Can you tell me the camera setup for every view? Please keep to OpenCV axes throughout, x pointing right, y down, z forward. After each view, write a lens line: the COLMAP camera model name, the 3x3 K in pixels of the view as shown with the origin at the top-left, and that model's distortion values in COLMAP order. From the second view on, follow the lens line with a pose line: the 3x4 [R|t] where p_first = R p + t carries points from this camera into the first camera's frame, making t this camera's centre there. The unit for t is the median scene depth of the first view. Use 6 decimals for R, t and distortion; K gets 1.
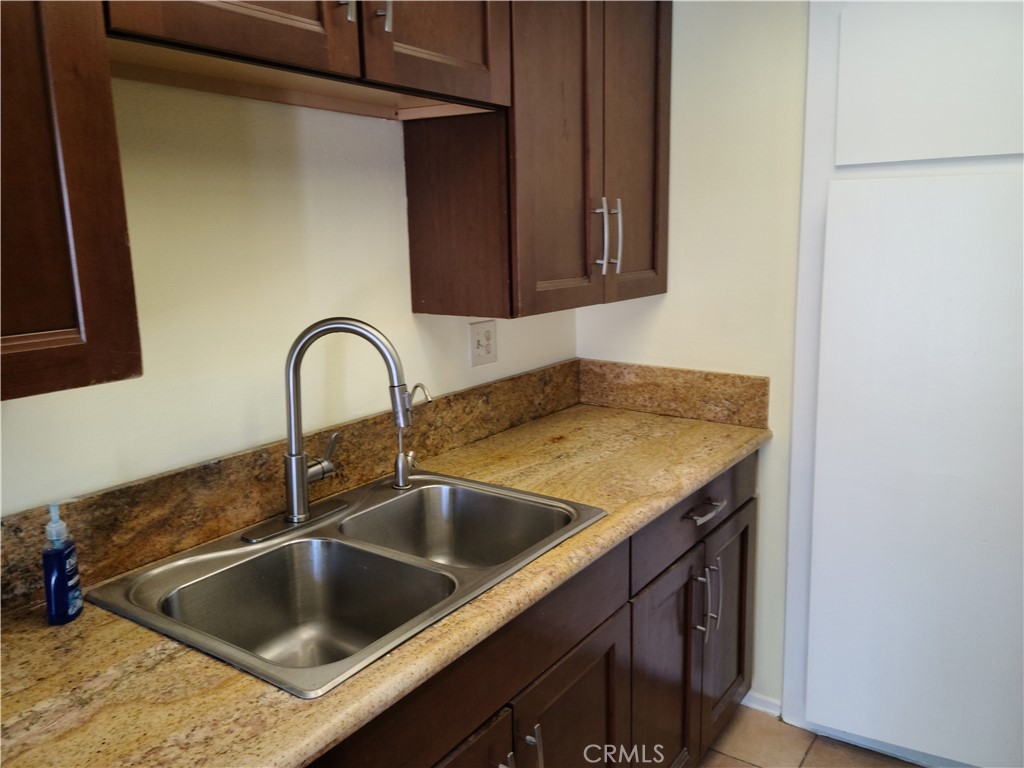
lens RADIAL K [[803.2, 0, 491.9], [0, 803.2, 362.8], [0, 0, 1]] dist [0.081003, -0.081456]
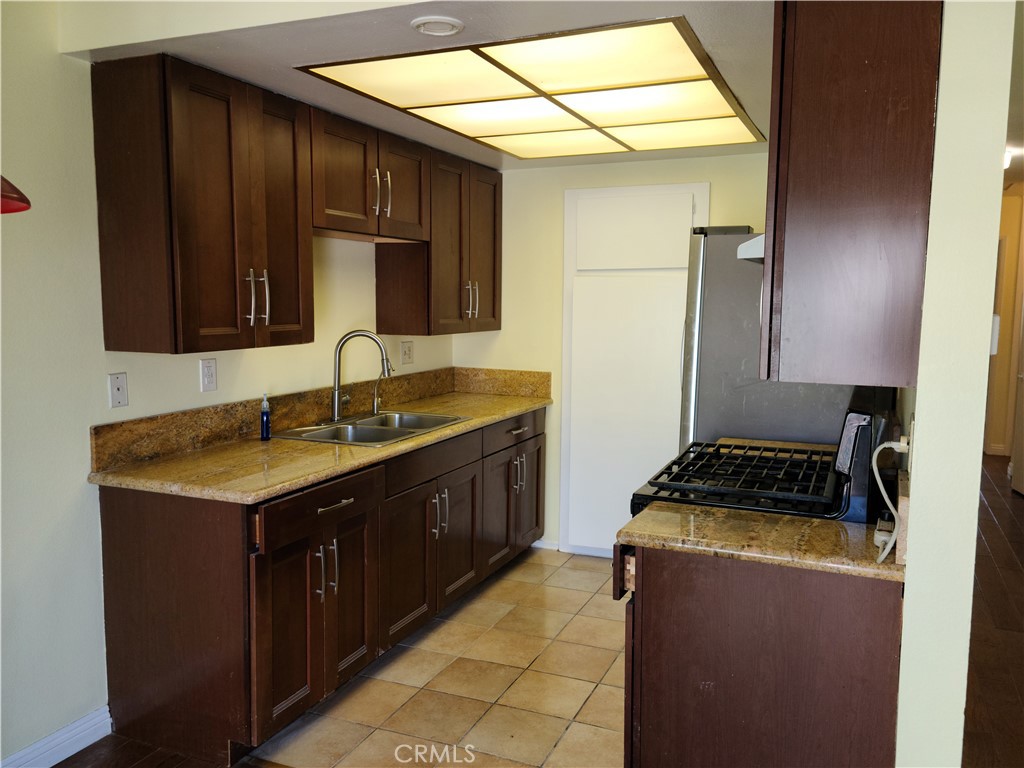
lens RADIAL K [[814.5, 0, 527.8], [0, 814.5, 382.6], [0, 0, 1]] dist [0.066282, -0.050772]
pose [[0.973736, 0.004391, 0.227636, -0.208185], [0.008704, 0.998365, -0.056492, 0.192373], [-0.227512, 0.056989, 0.972106, -1.151092]]
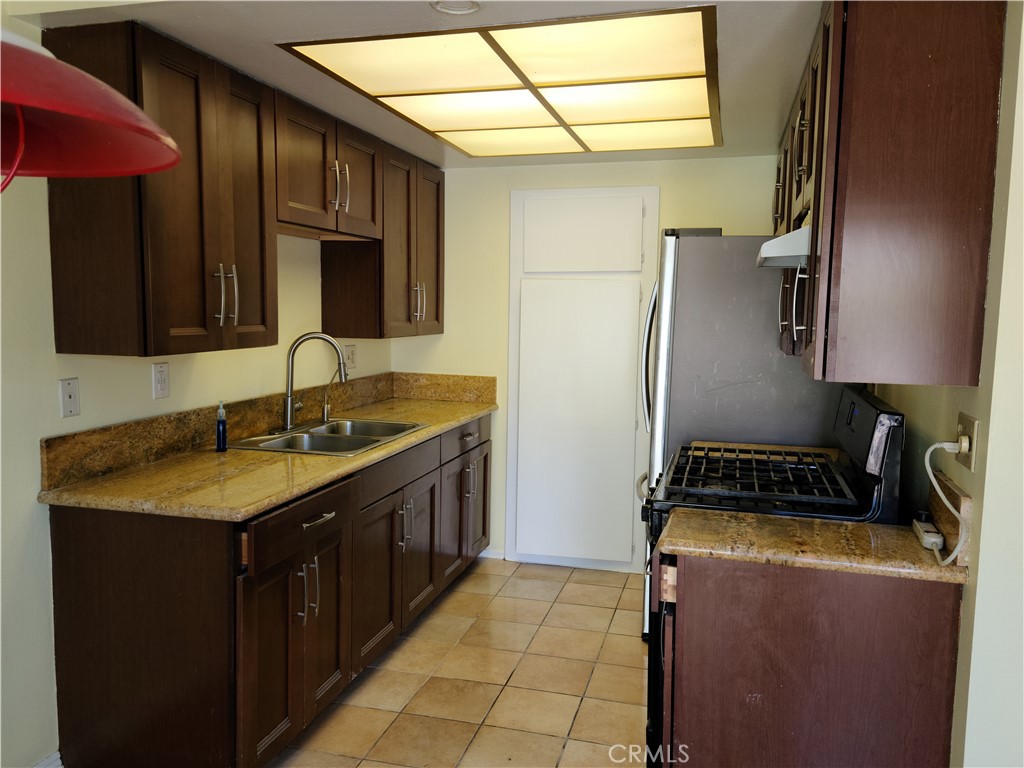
lens RADIAL K [[811.6, 0, 502.8], [0, 811.6, 386.0], [0, 0, 1]] dist [0.094825, -0.109317]
pose [[0.938417, -0.000929, 0.345503, -0.390969], [0.022653, 0.998010, -0.058843, 0.190744], [-0.344761, 0.063046, 0.936571, -1.023546]]
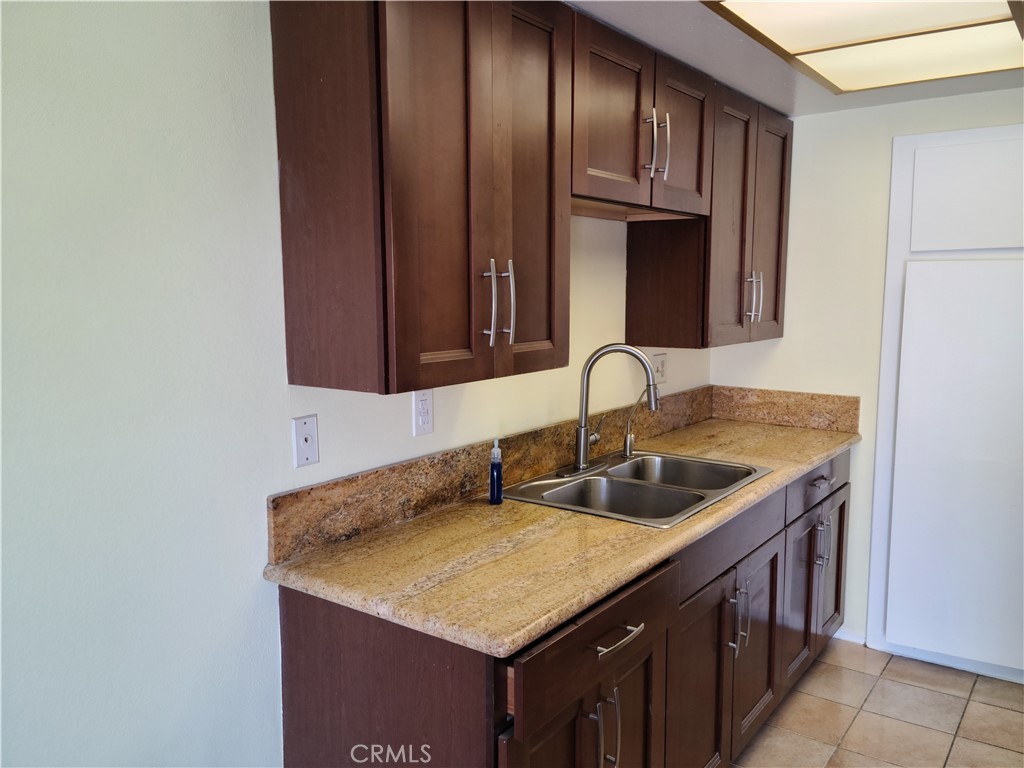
lens RADIAL K [[811.6, 0, 502.8], [0, 811.6, 386.0], [0, 0, 1]] dist [0.094825, -0.109317]
pose [[0.999829, 0.017106, -0.007084, -0.337715], [-0.017392, 0.998947, -0.042461, 0.087834], [0.006350, 0.042577, 0.999073, -0.551823]]
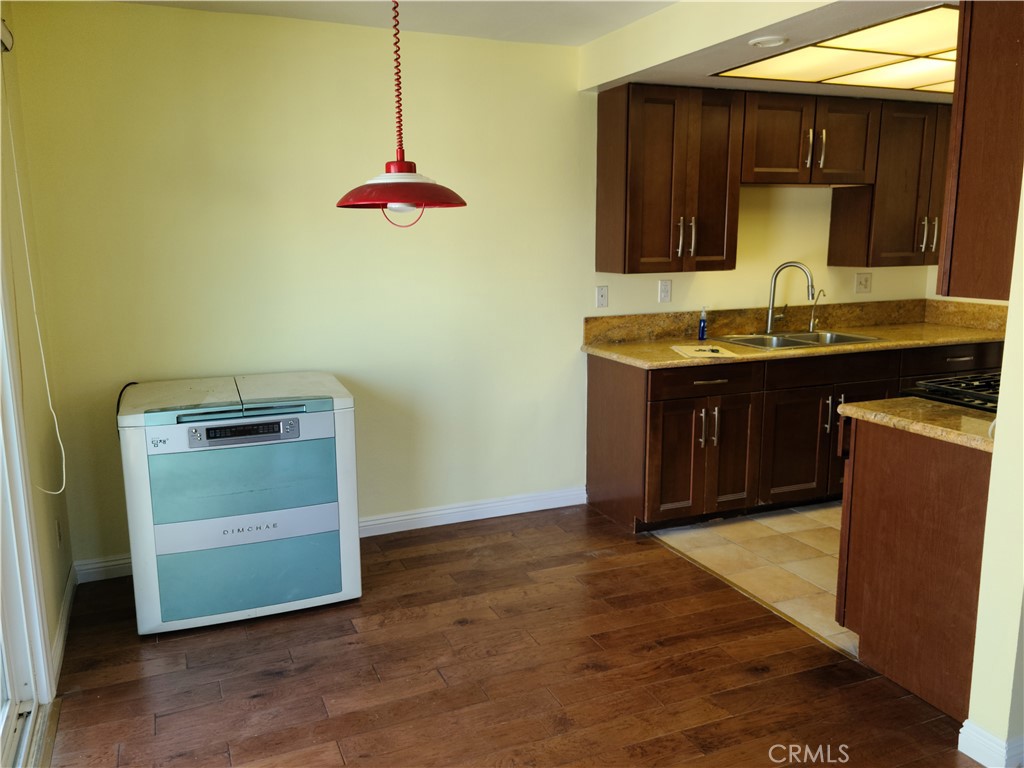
lens RADIAL K [[840.2, 0, 507.9], [0, 840.2, 401.8], [0, 0, 1]] dist [0.085330, -0.066114]
pose [[0.854091, 0.116577, -0.506891, 0.451254], [-0.095562, 0.993140, 0.067388, 0.279713], [0.511270, -0.009116, 0.859372, -1.788667]]
